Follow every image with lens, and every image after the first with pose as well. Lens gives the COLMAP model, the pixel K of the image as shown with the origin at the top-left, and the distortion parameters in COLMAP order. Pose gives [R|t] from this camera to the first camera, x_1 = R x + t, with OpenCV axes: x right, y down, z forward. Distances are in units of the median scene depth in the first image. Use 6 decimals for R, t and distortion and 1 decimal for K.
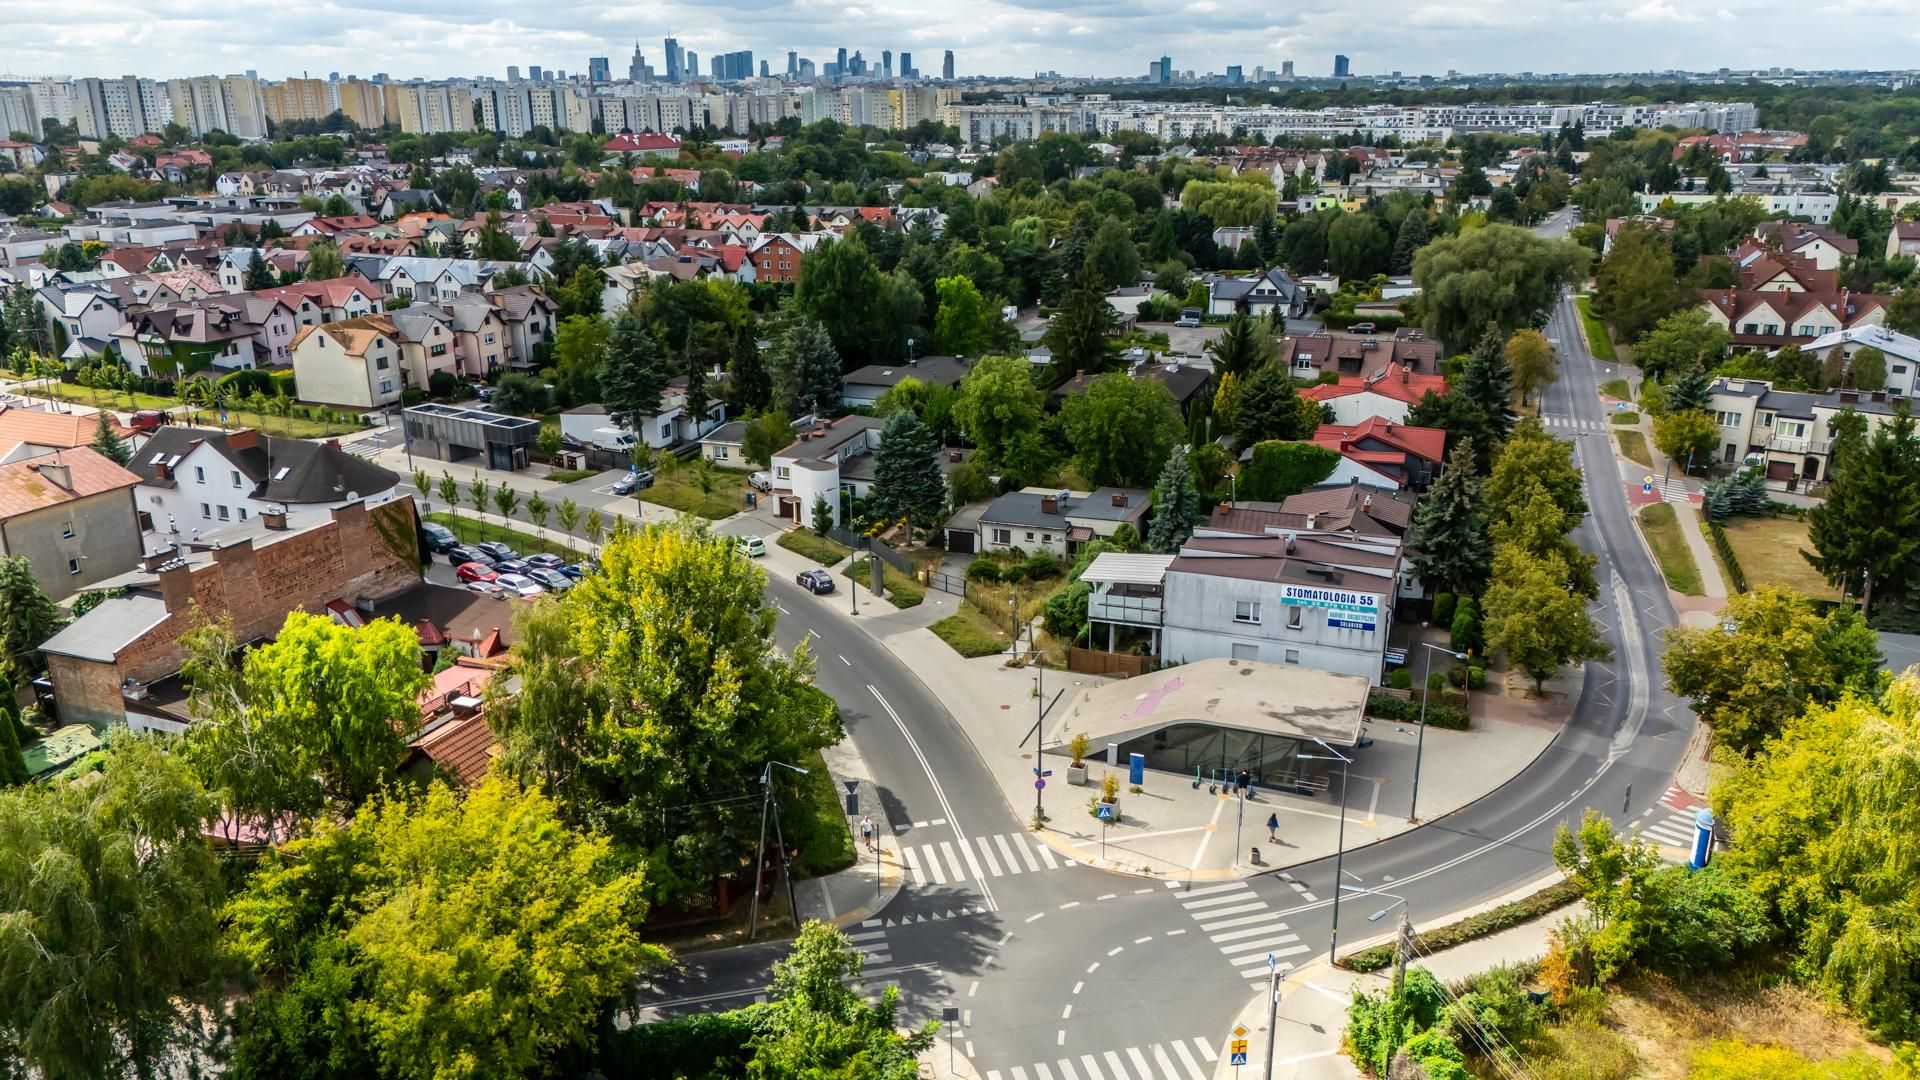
lens RADIAL K [[1412.1, 0, 961.7], [0, 1412.1, 544.0], [0, 0, 1]] dist [0.092120, -0.097168]
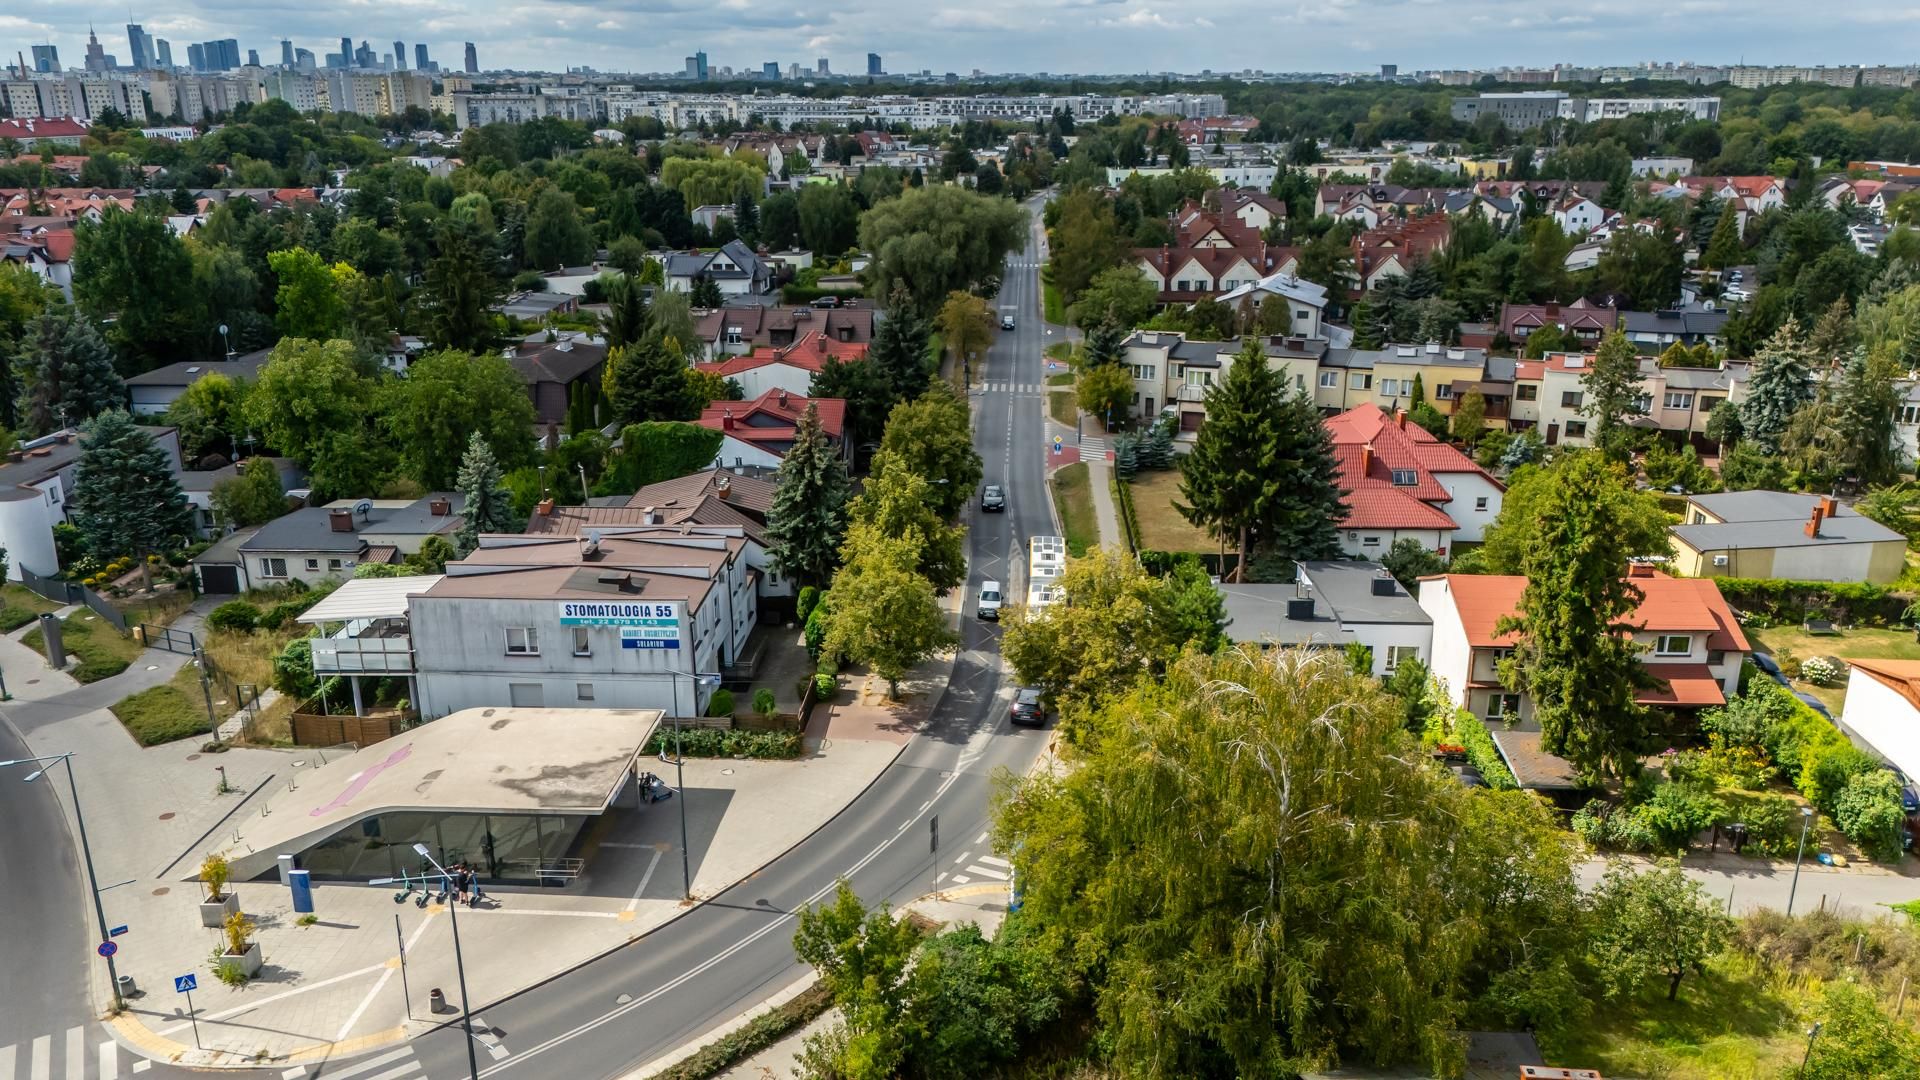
lens RADIAL K [[1412.1, 0, 961.7], [0, 1412.1, 544.0], [0, 0, 1]] dist [0.092120, -0.097168]
pose [[0.954903, -0.091348, 0.282516, 0.121912], [0.091034, 0.995746, 0.014269, 0.003465], [-0.282617, 0.012093, 0.959157, 0.108725]]
